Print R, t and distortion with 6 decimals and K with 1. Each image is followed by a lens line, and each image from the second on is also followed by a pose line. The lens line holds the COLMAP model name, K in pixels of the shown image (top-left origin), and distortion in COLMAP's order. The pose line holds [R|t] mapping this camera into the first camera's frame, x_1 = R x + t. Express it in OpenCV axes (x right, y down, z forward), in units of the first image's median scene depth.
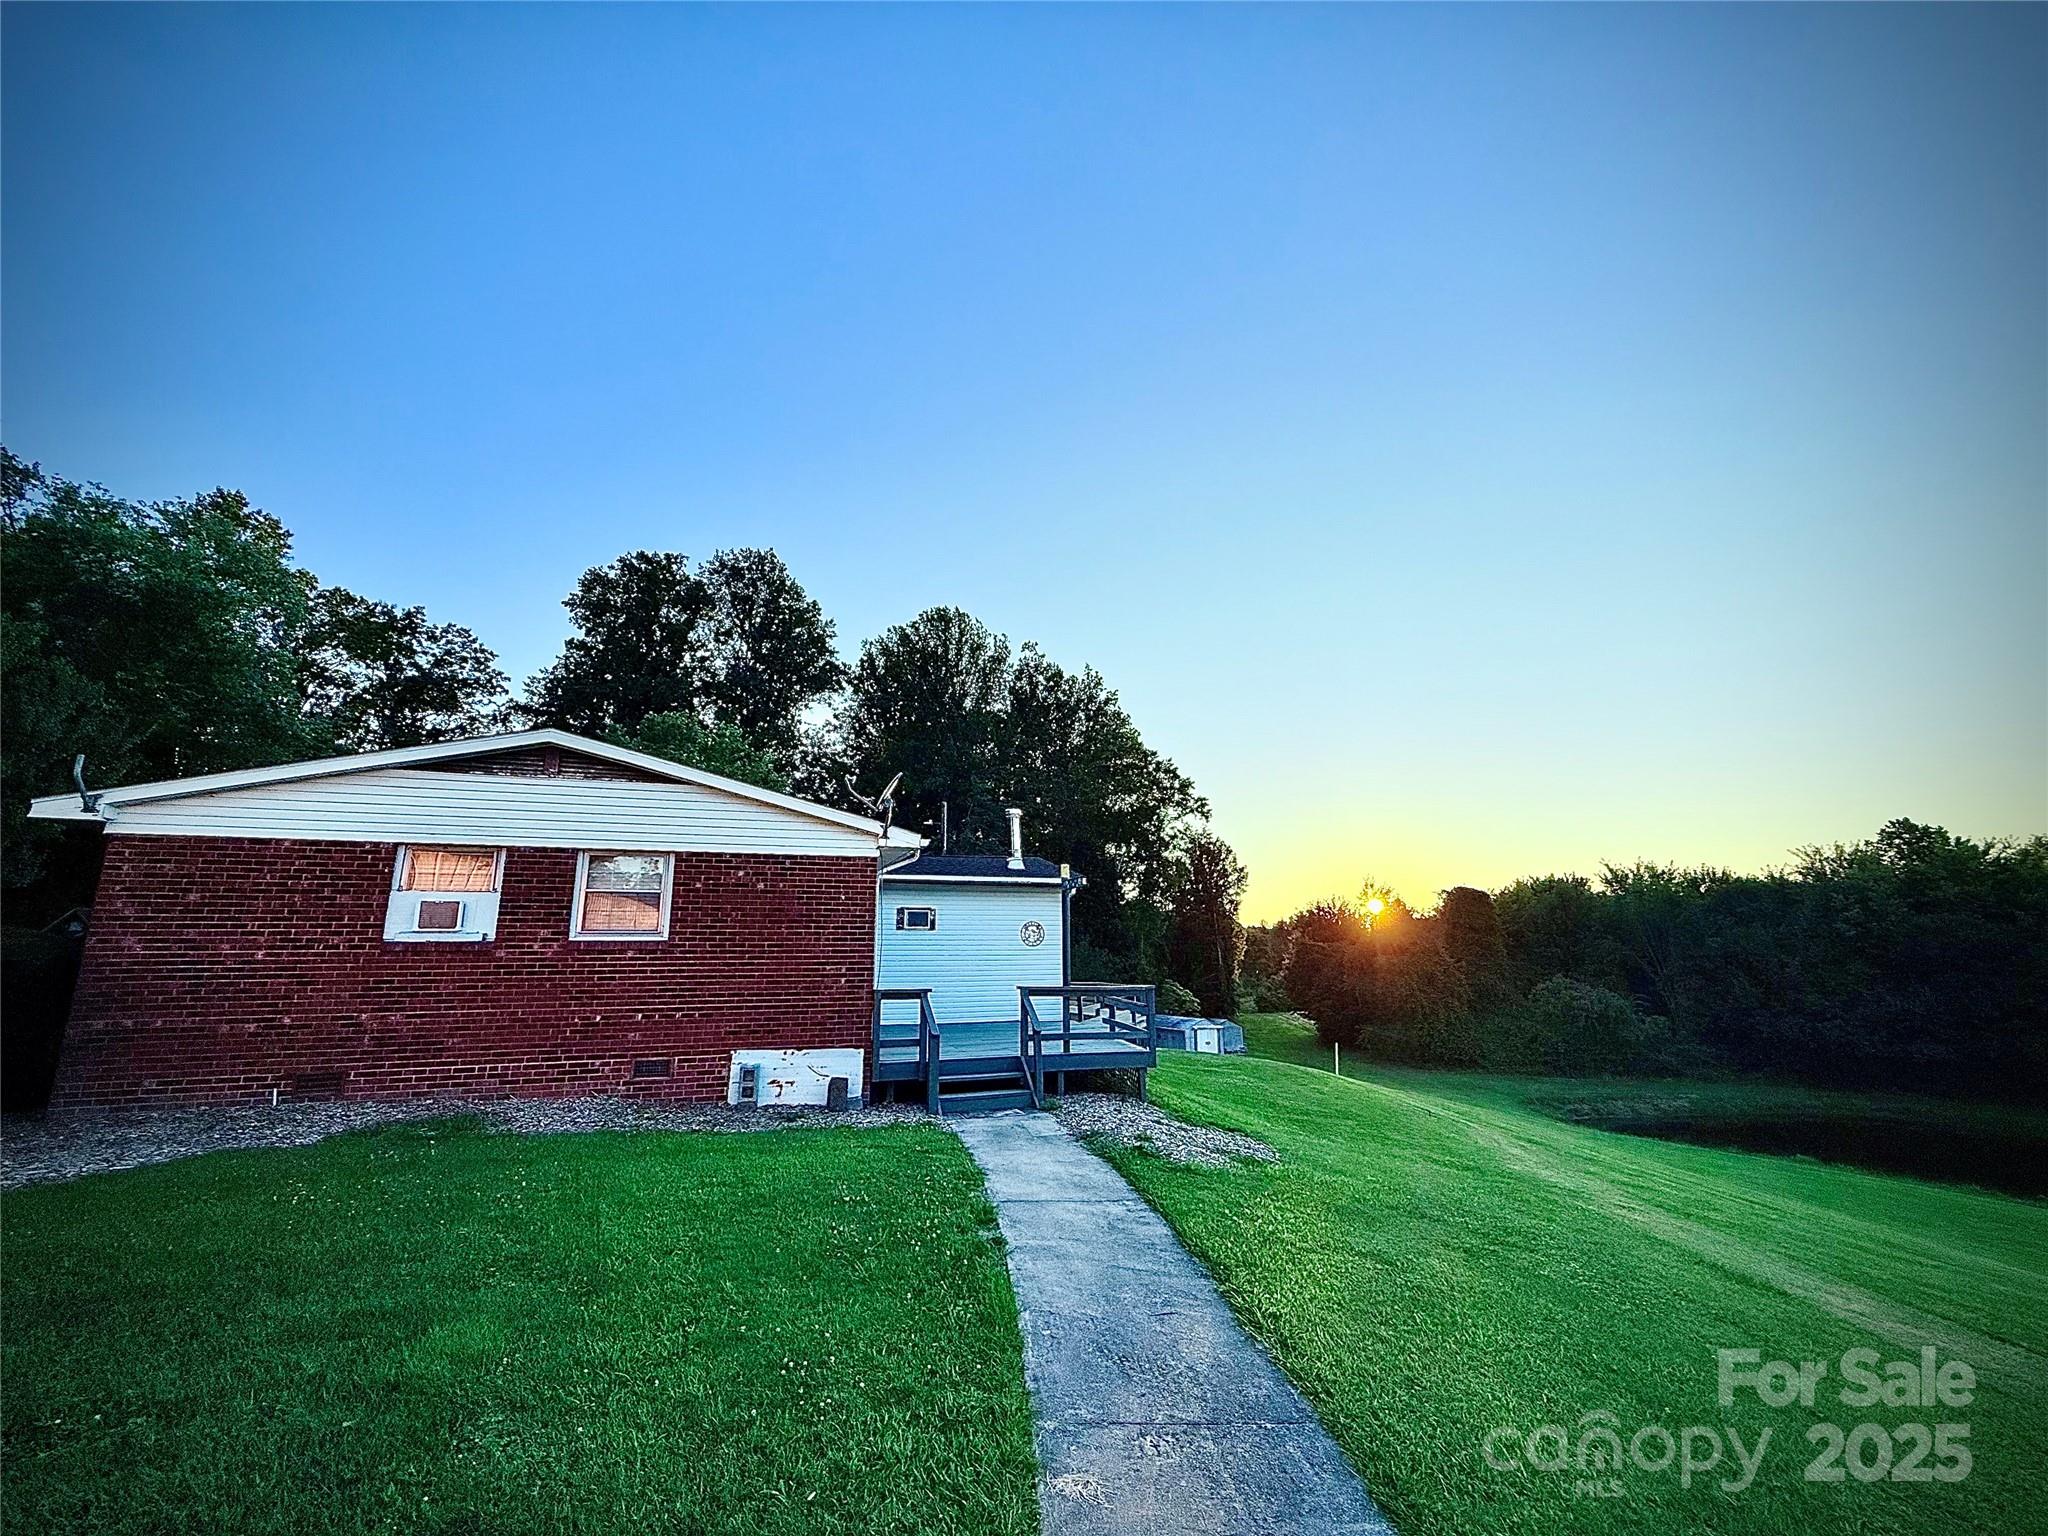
lens RADIAL K [[817.0, 0, 1013.3], [0, 817.0, 770.3], [0, 0, 1]] dist [0.001773, -0.000130]
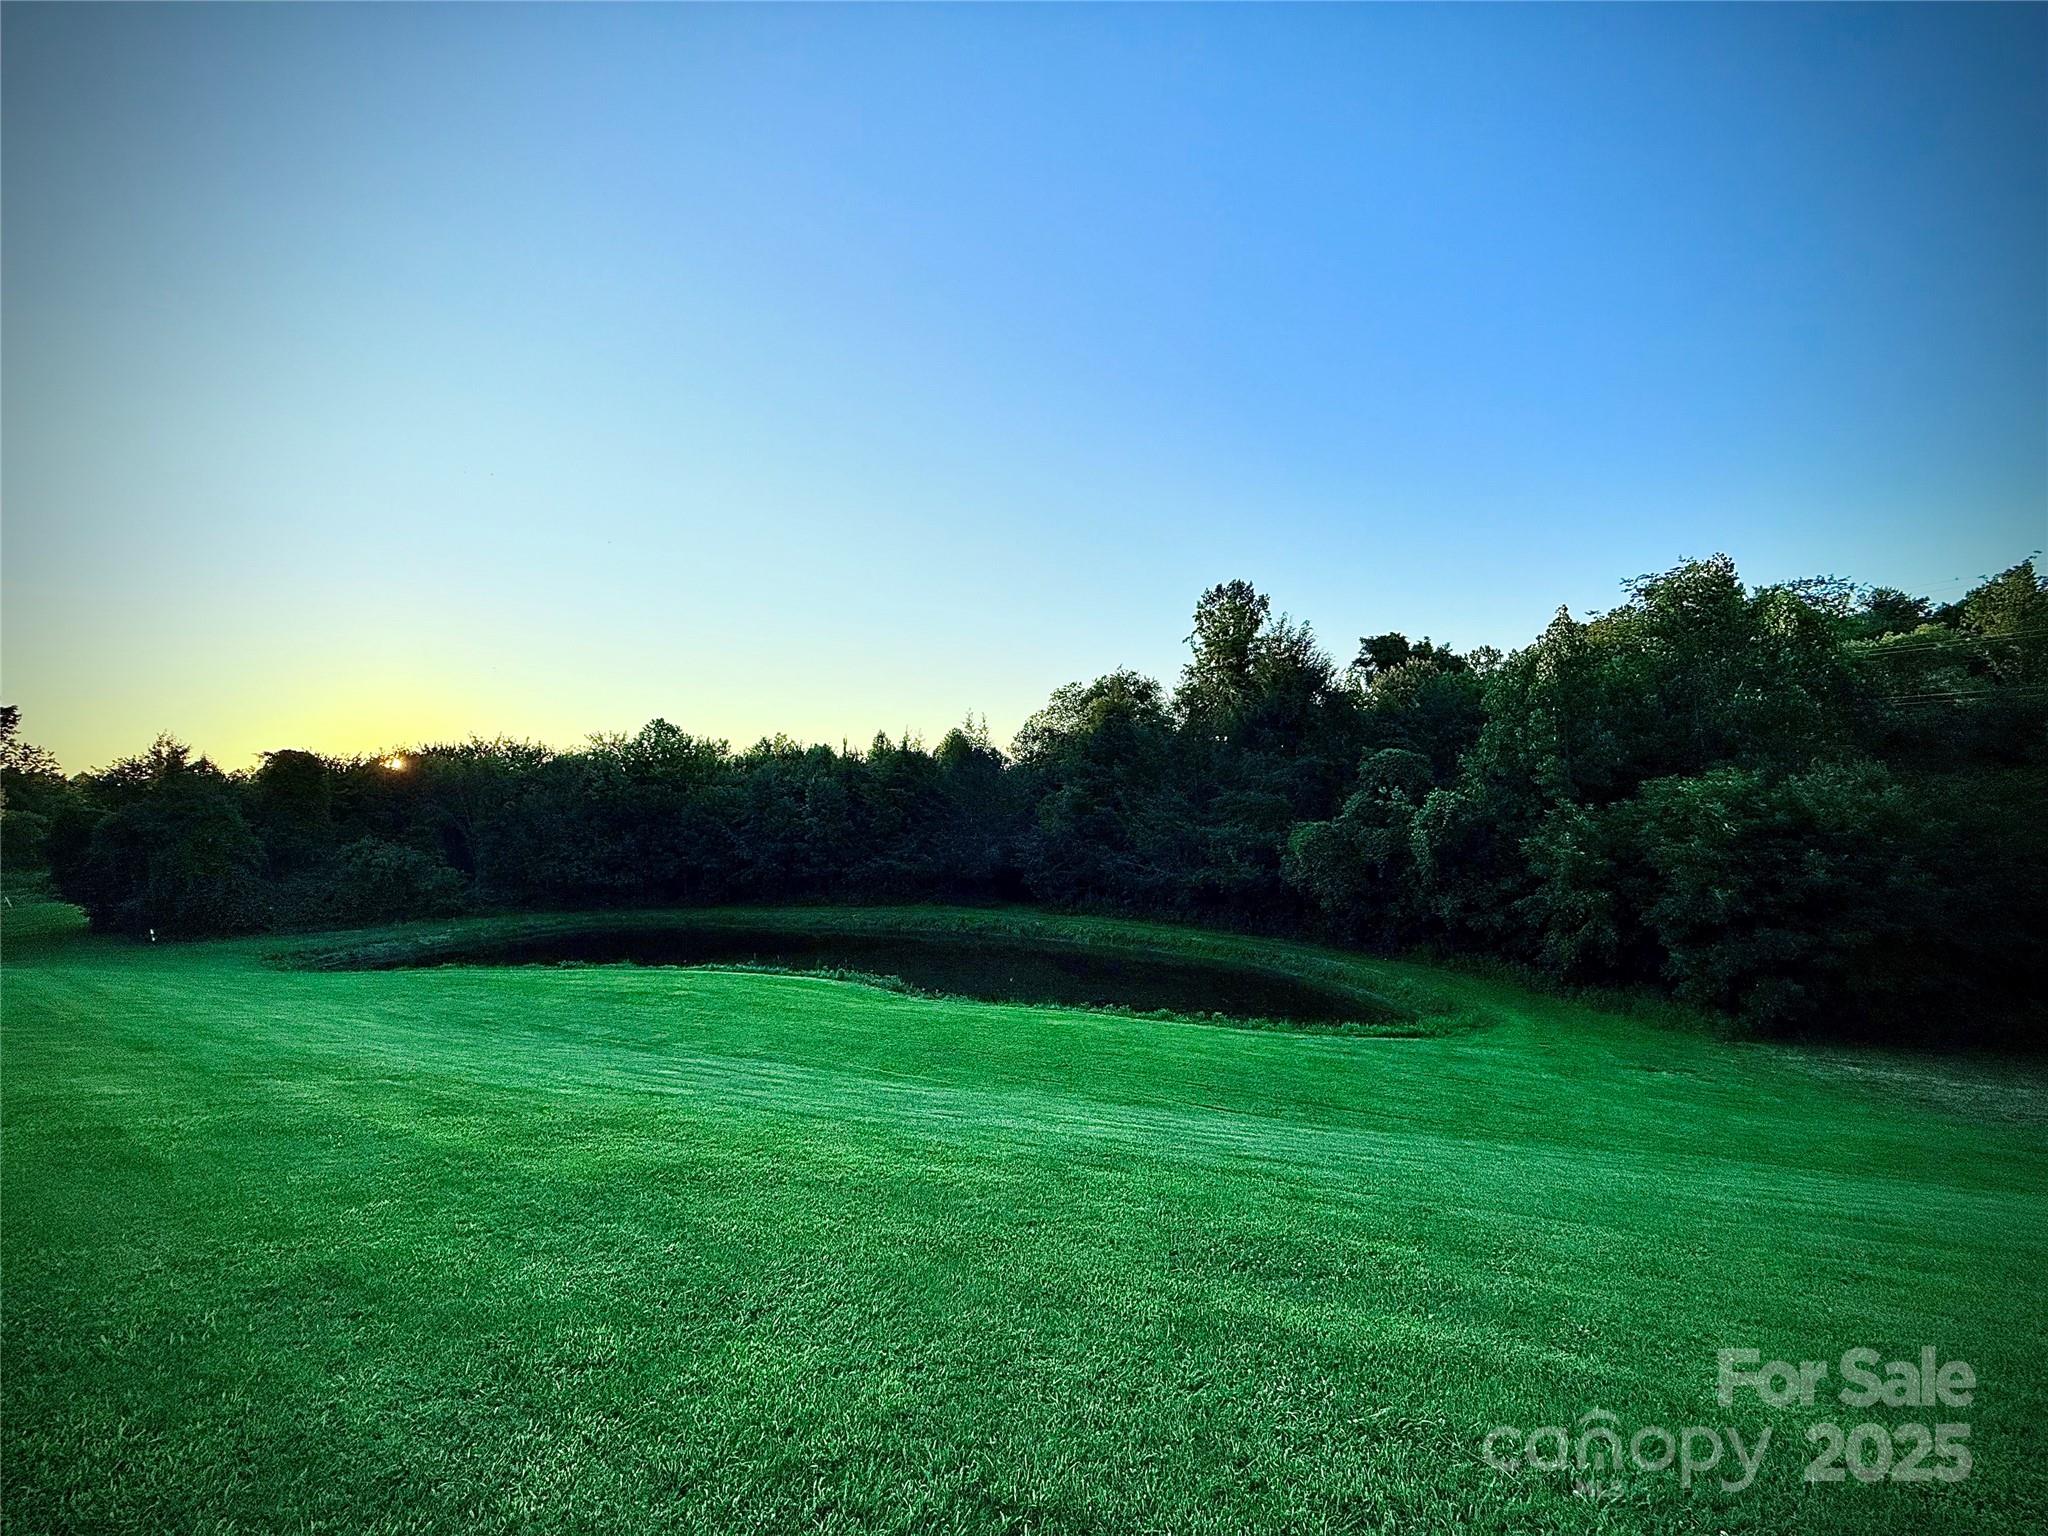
lens RADIAL K [[817.0, 0, 1014.2], [0, 817.0, 755.5], [0, 0, 1]] dist [0.001773, -0.000130]
pose [[0.485392, 0.046136, 0.873079, 0.122211], [-0.172926, 0.983945, 0.044145, -0.039243], [-0.857025, -0.172406, 0.485577, -0.189177]]
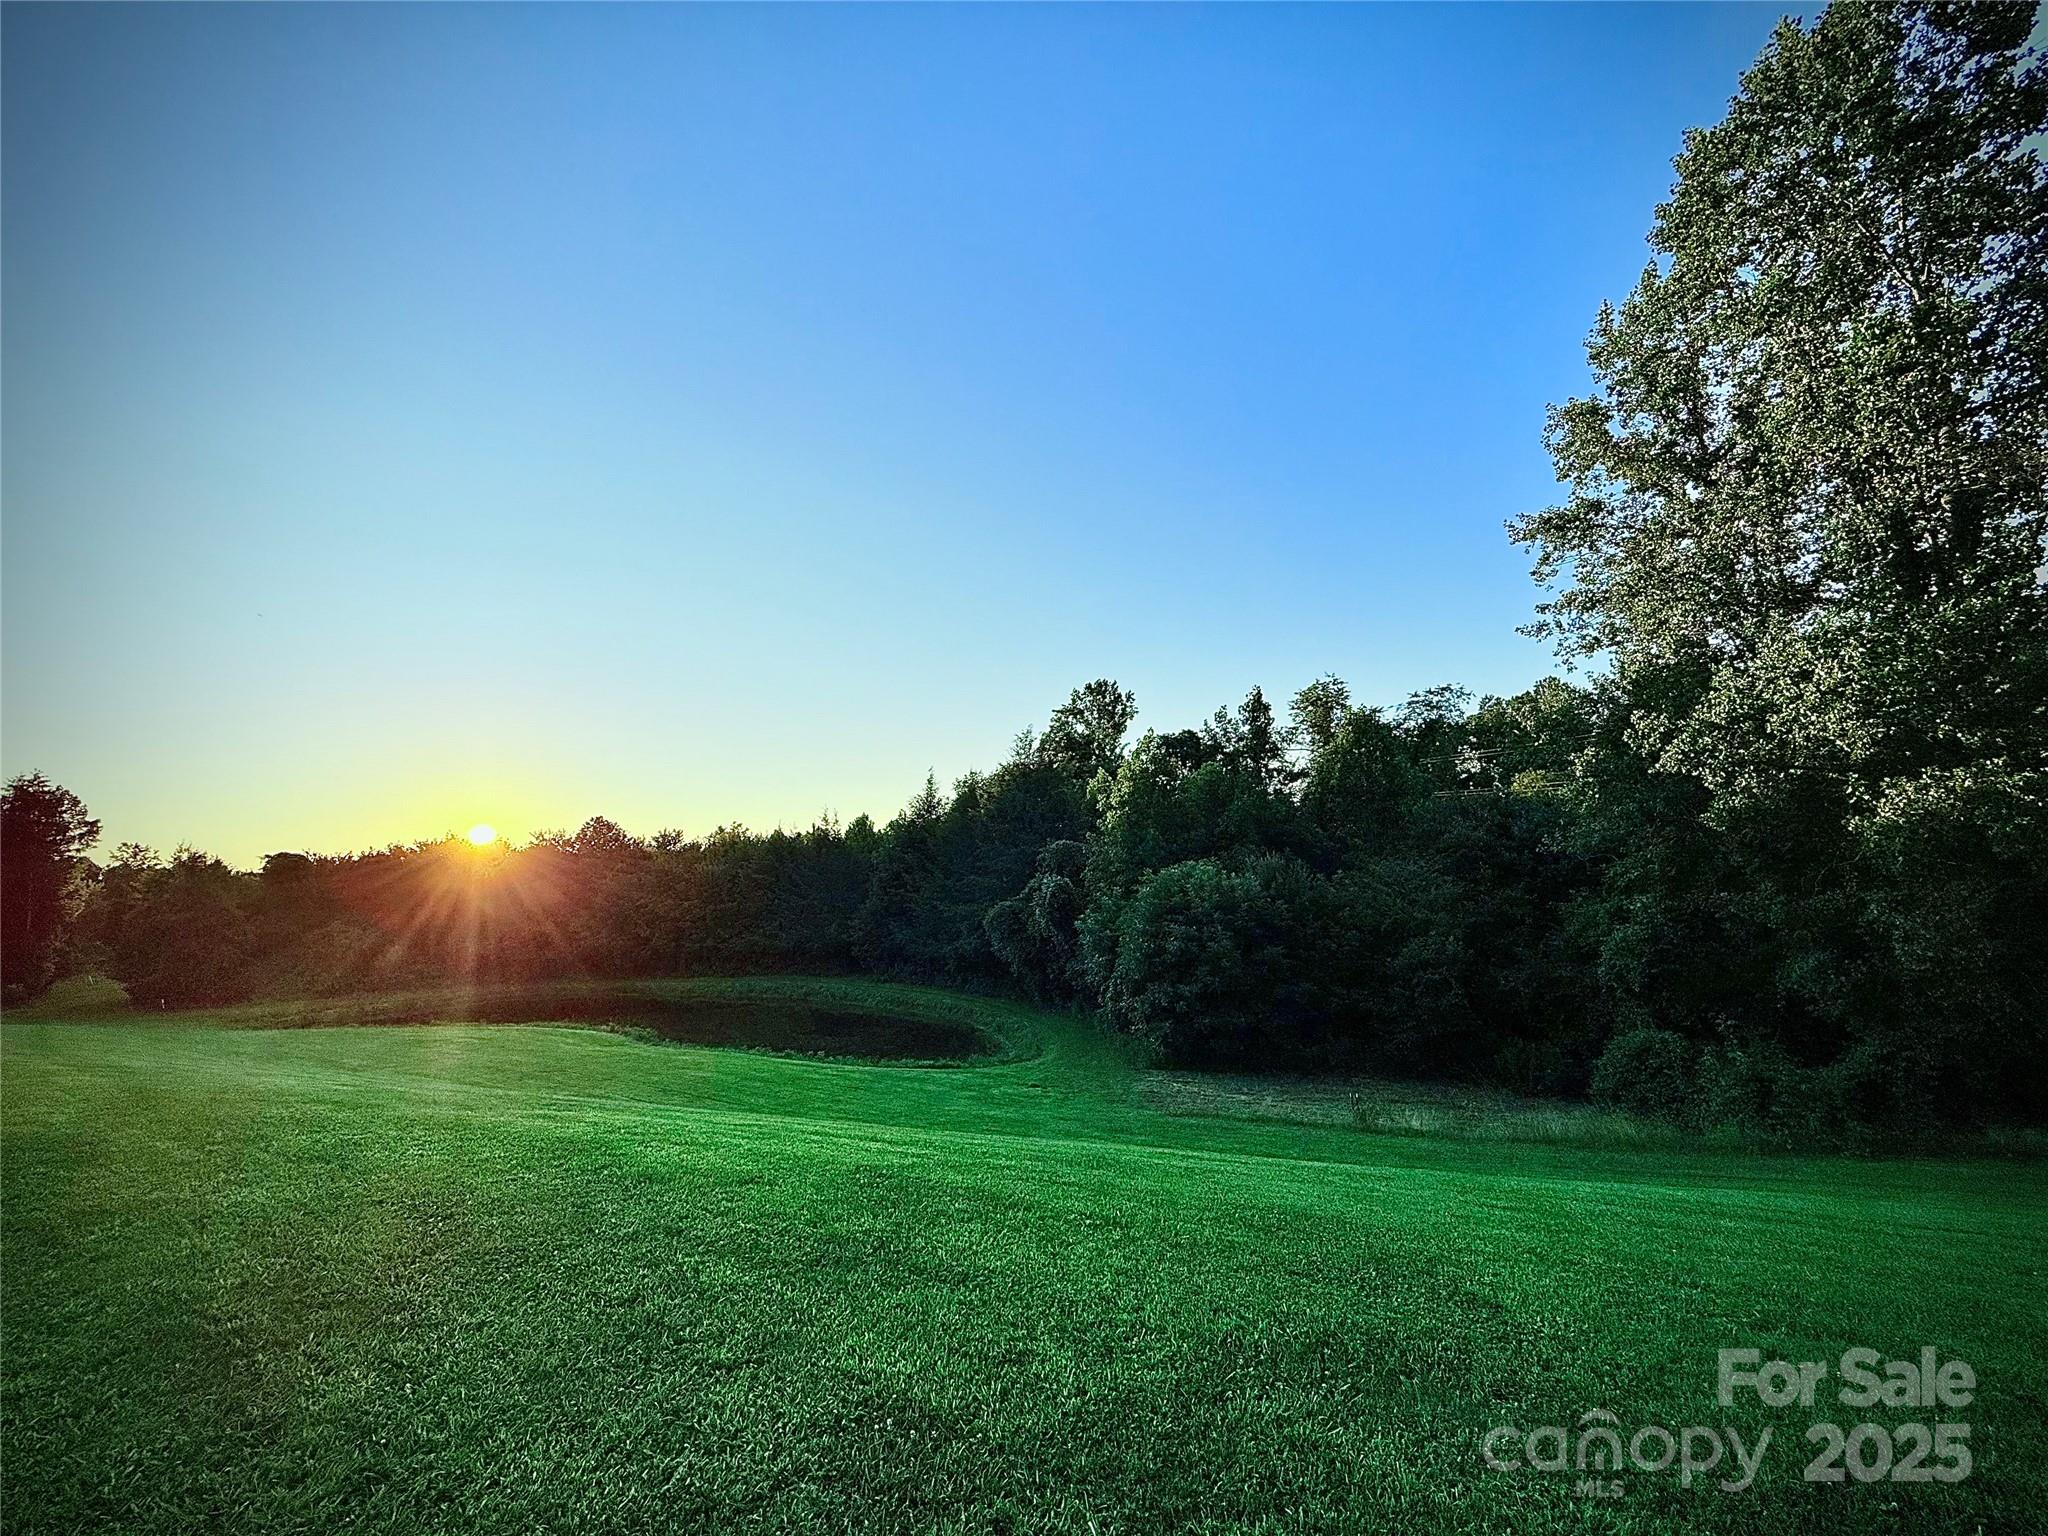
lens RADIAL K [[817.0, 0, 1019.5], [0, 817.0, 777.3], [0, 0, 1]] dist [0.001773, -0.000130]
pose [[0.556231, 0.084919, 0.826678, 0.147750], [-0.147051, 0.989125, -0.002662, -0.117149], [-0.817914, -0.120083, 0.562670, -0.520269]]
